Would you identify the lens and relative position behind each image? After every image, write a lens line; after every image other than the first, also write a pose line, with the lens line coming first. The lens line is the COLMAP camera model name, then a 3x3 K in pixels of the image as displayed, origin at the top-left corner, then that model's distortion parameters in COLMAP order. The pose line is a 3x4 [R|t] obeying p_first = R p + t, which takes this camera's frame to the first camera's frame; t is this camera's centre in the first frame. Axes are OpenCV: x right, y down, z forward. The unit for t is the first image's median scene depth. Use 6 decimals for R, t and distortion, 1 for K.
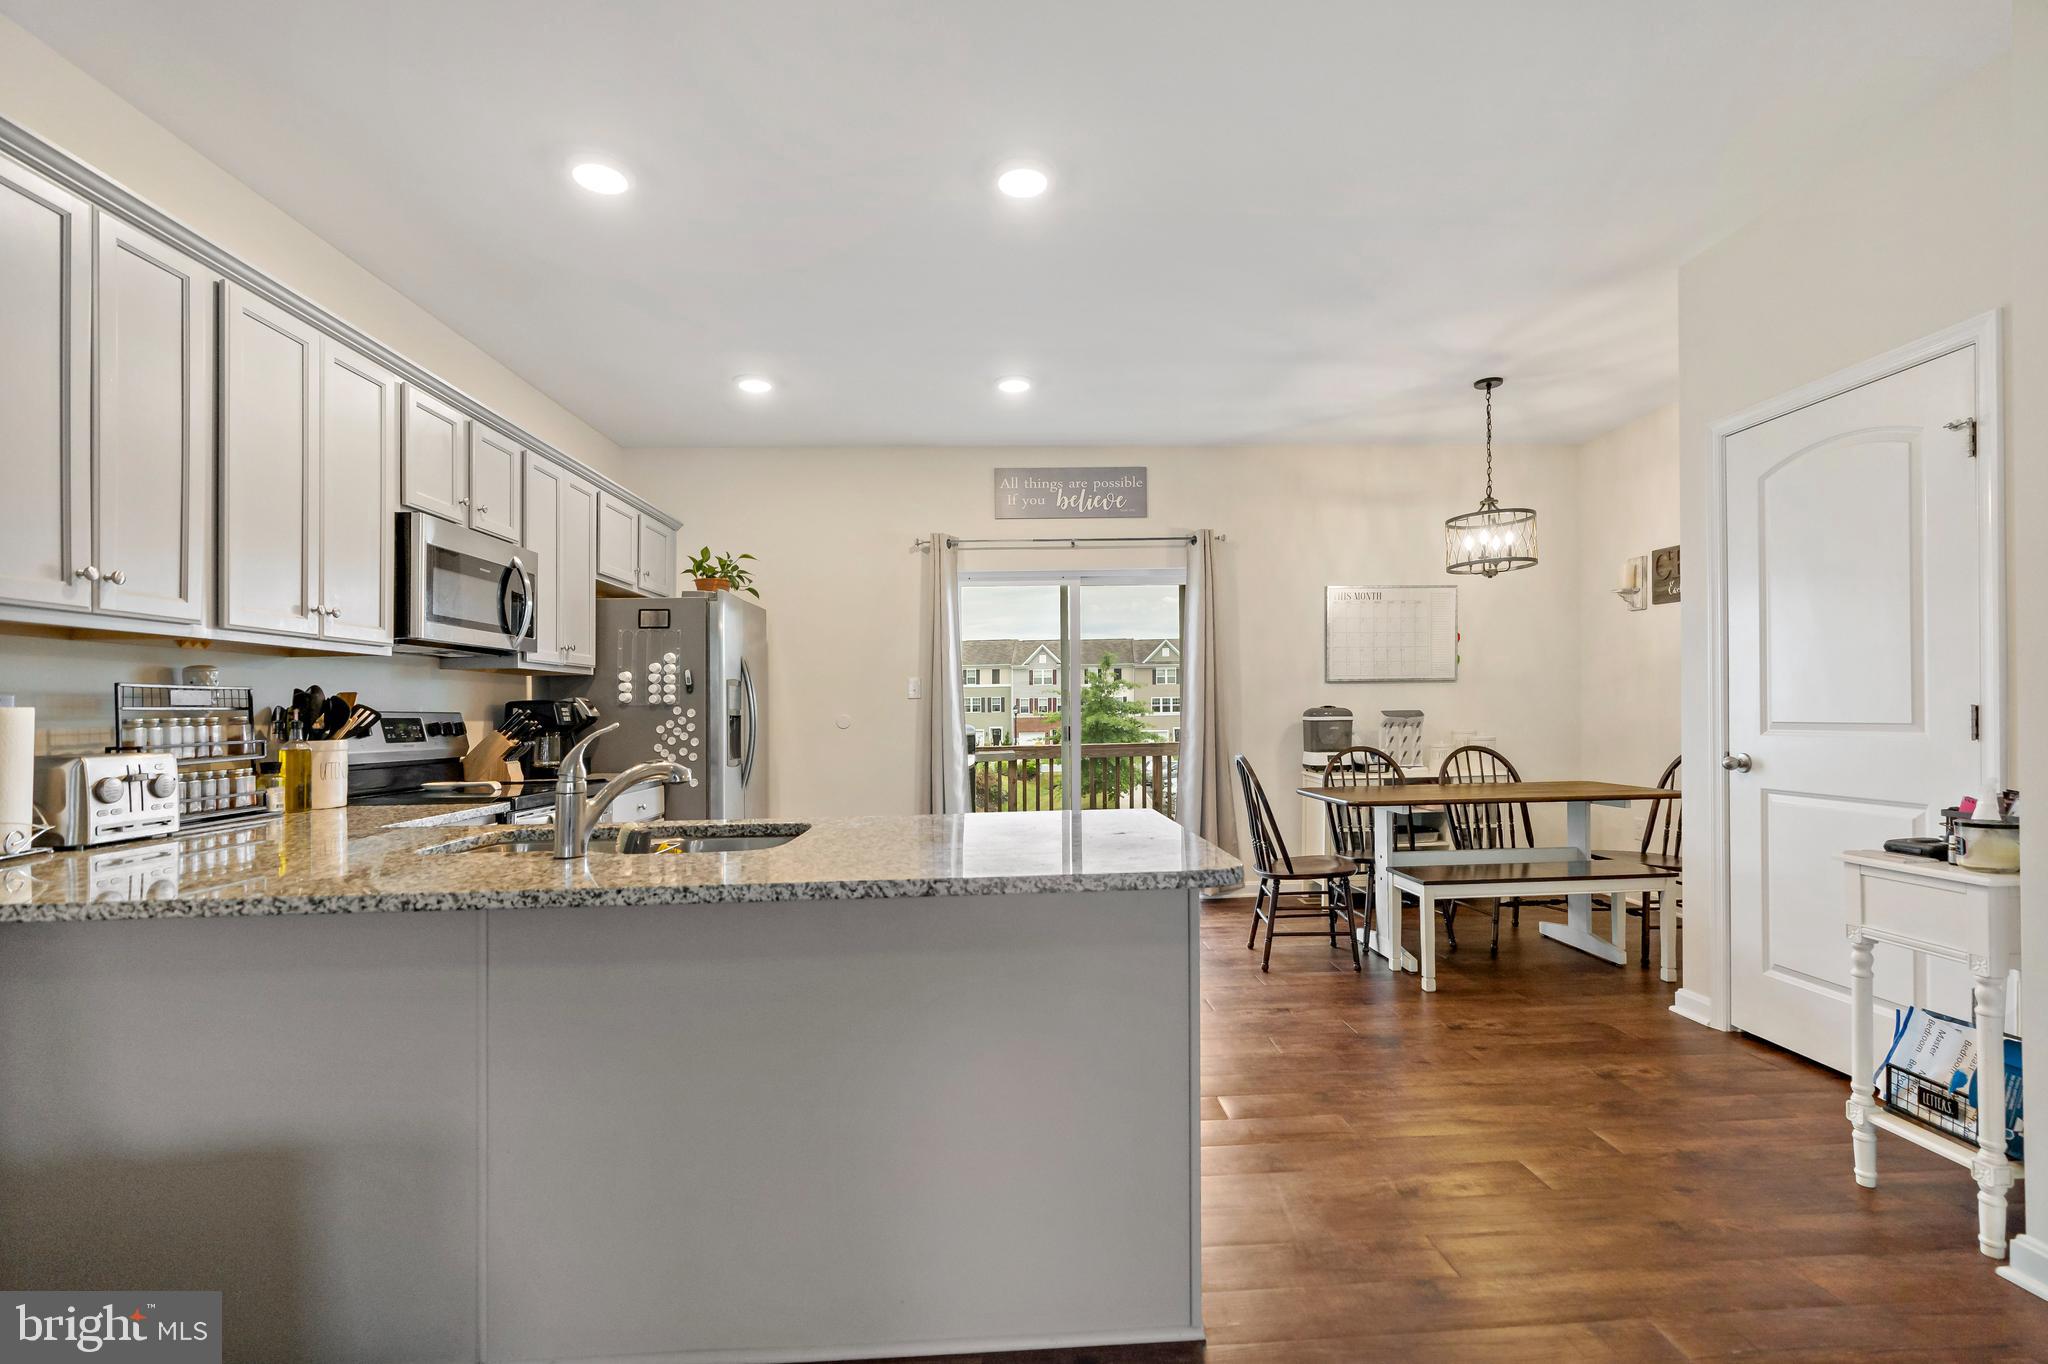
lens RADIAL K [[932.5, 0, 1045.4], [0, 932.5, 687.9], [0, 0, 1]] dist [-0.014038, 0.004605]
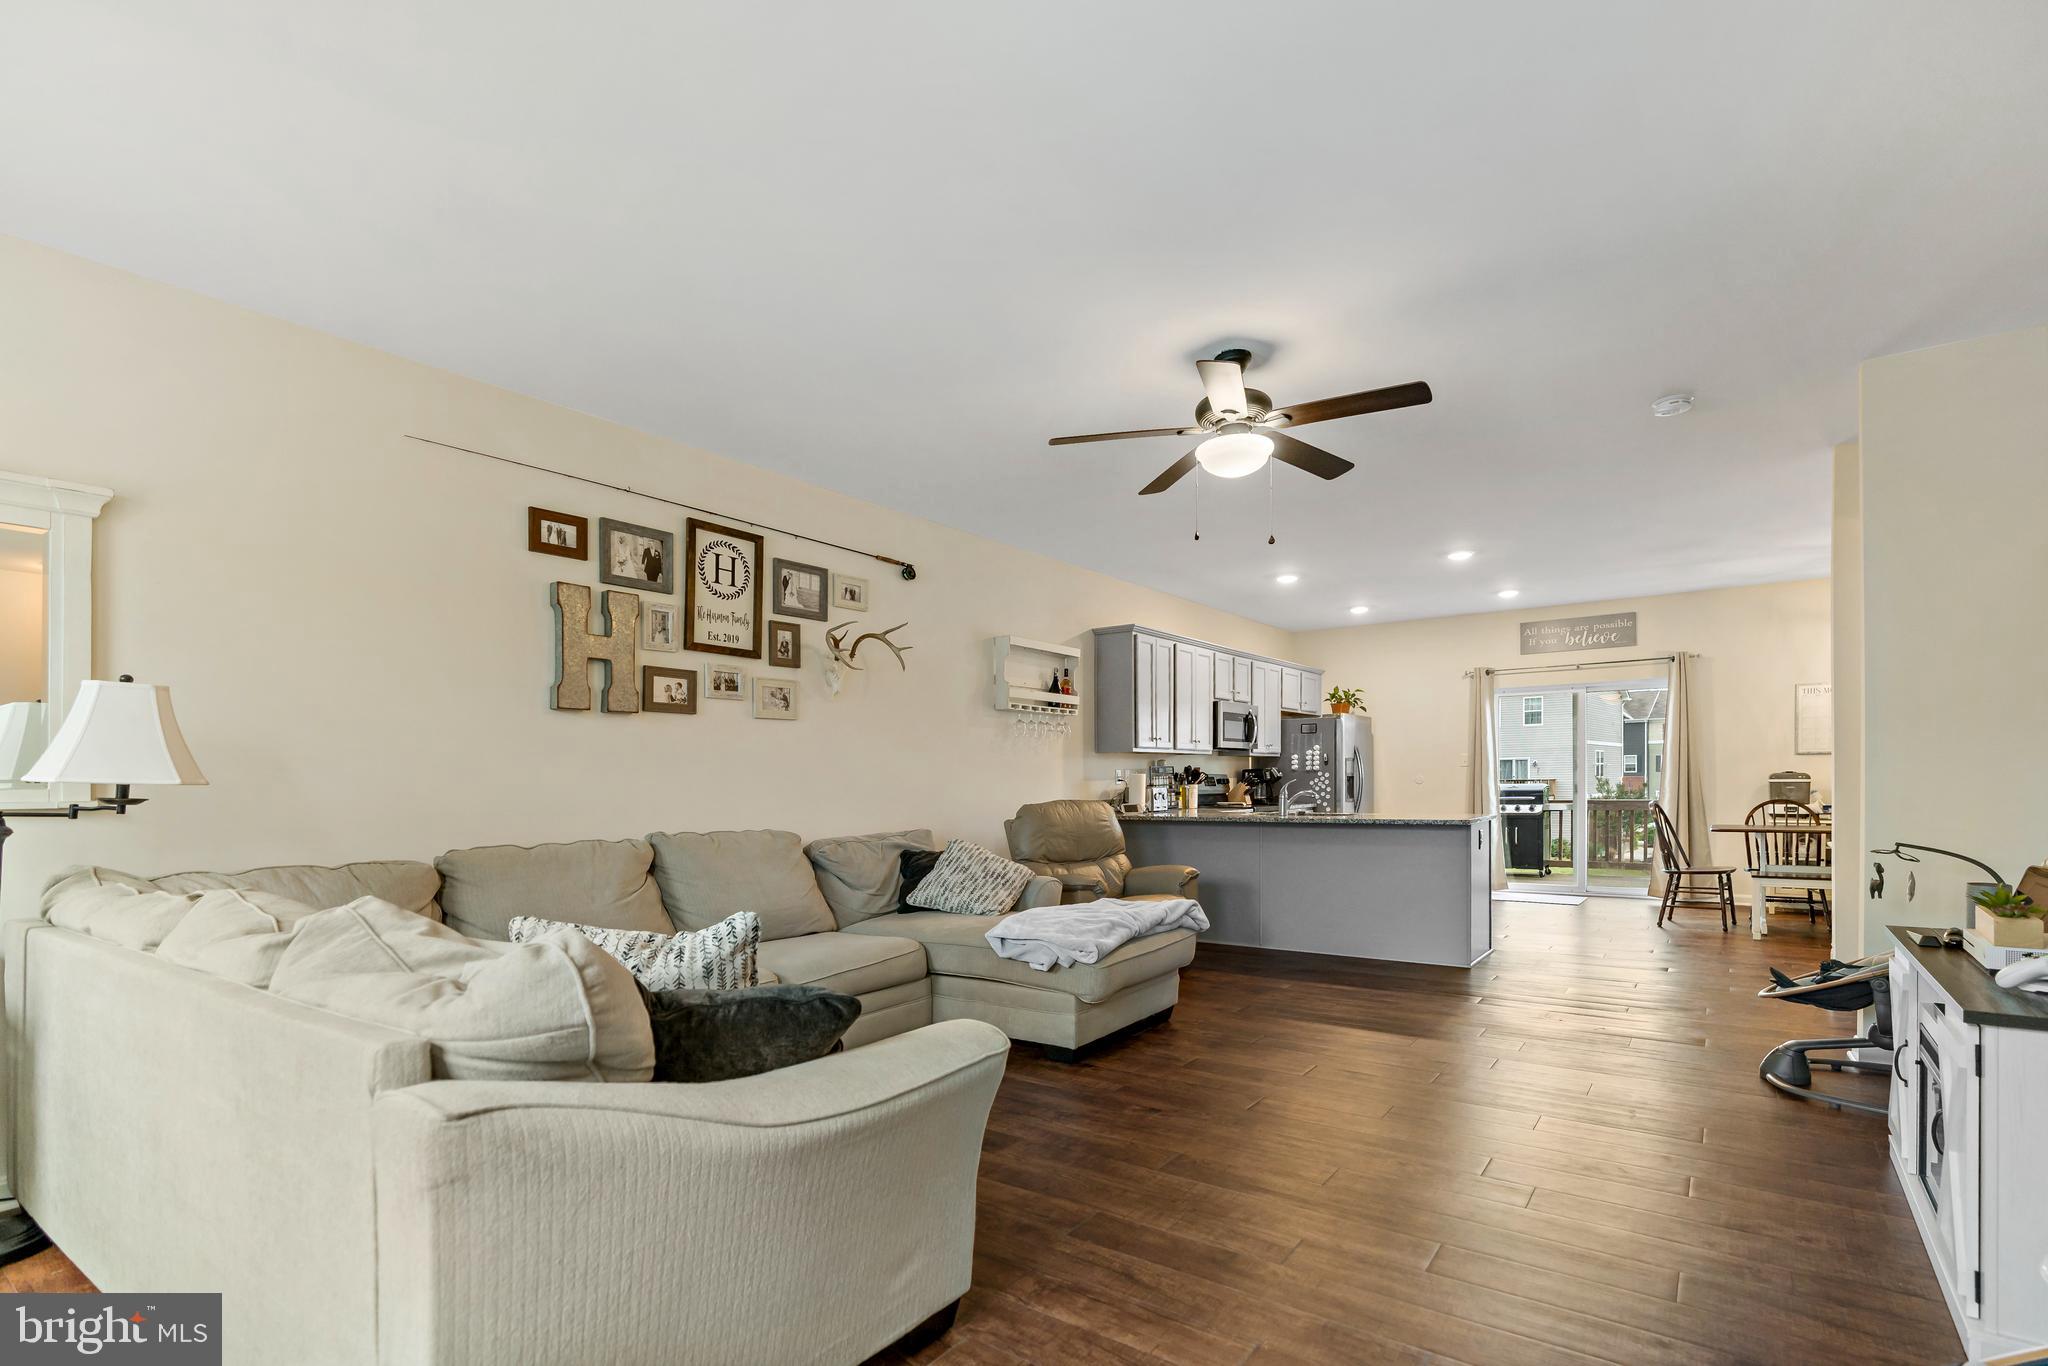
lens RADIAL K [[932.5, 0, 997.0], [0, 932.5, 761.5], [0, 0, 1]] dist [-0.014038, 0.004605]
pose [[0.743949, -0.001214, -0.668235, 0.506620], [0.012896, 0.999838, 0.012541, -0.043011], [0.668112, -0.017947, 0.743844, -1.136398]]
